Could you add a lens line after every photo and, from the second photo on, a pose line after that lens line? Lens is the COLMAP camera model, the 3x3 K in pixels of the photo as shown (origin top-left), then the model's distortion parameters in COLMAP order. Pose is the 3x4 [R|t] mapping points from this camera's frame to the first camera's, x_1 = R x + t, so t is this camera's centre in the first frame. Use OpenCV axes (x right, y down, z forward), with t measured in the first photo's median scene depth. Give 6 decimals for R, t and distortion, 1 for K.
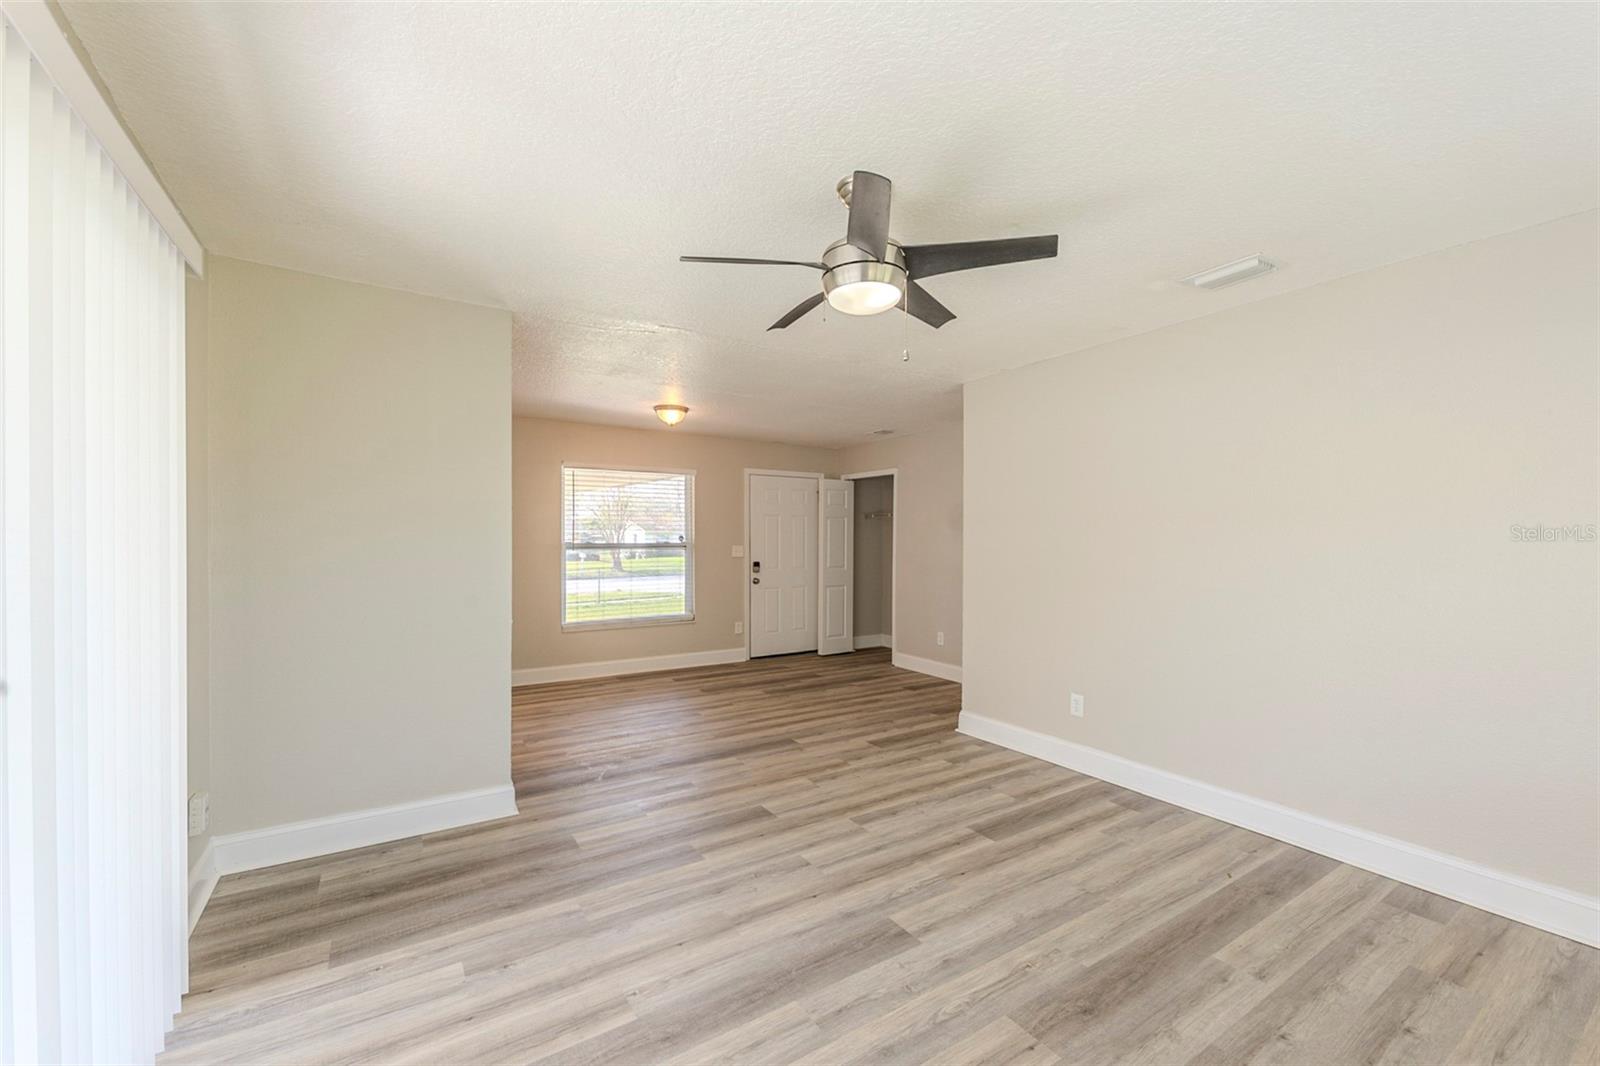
lens RADIAL K [[644.5, 0, 810.0], [0, 644.5, 540.7], [0, 0, 1]] dist [0.011115, -0.000160]
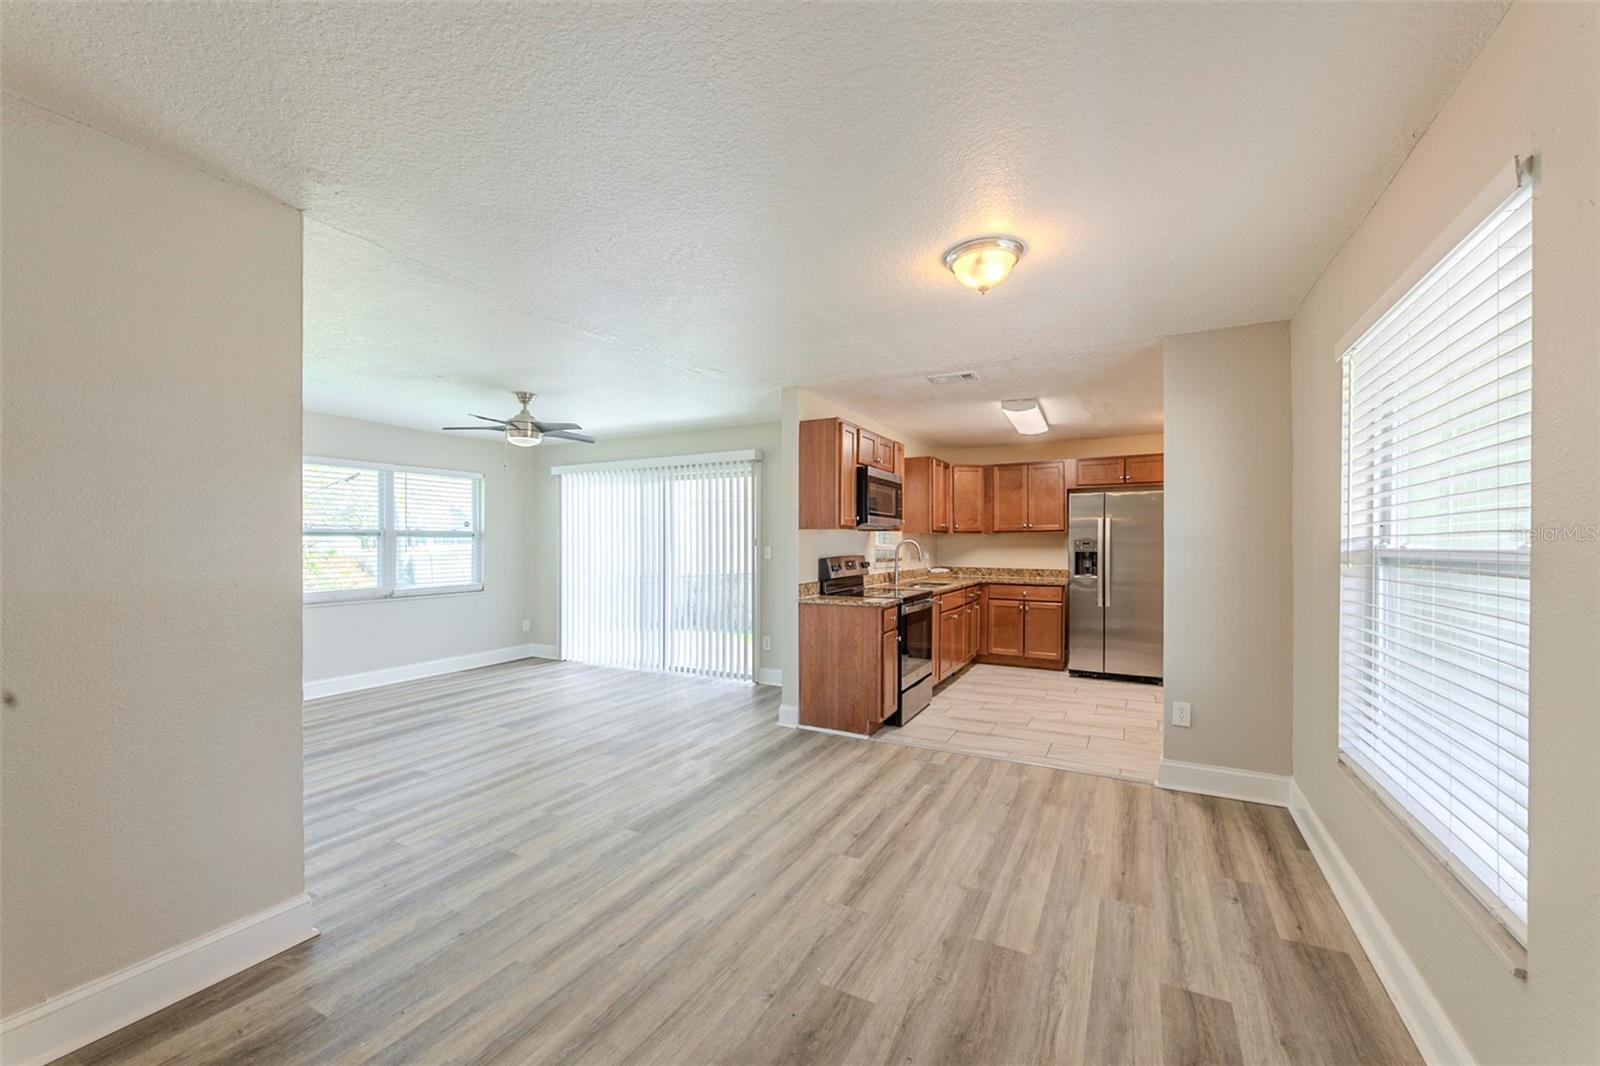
lens RADIAL K [[633.4, 0, 799.6], [0, 633.4, 548.0], [0, 0, 1]] dist [0.009303, -0.000160]
pose [[-0.878671, 0.001669, -0.477426, 0.198912], [-0.001599, 0.999978, 0.006438, 0.004407], [0.477426, 0.006420, -0.878649, 2.303763]]
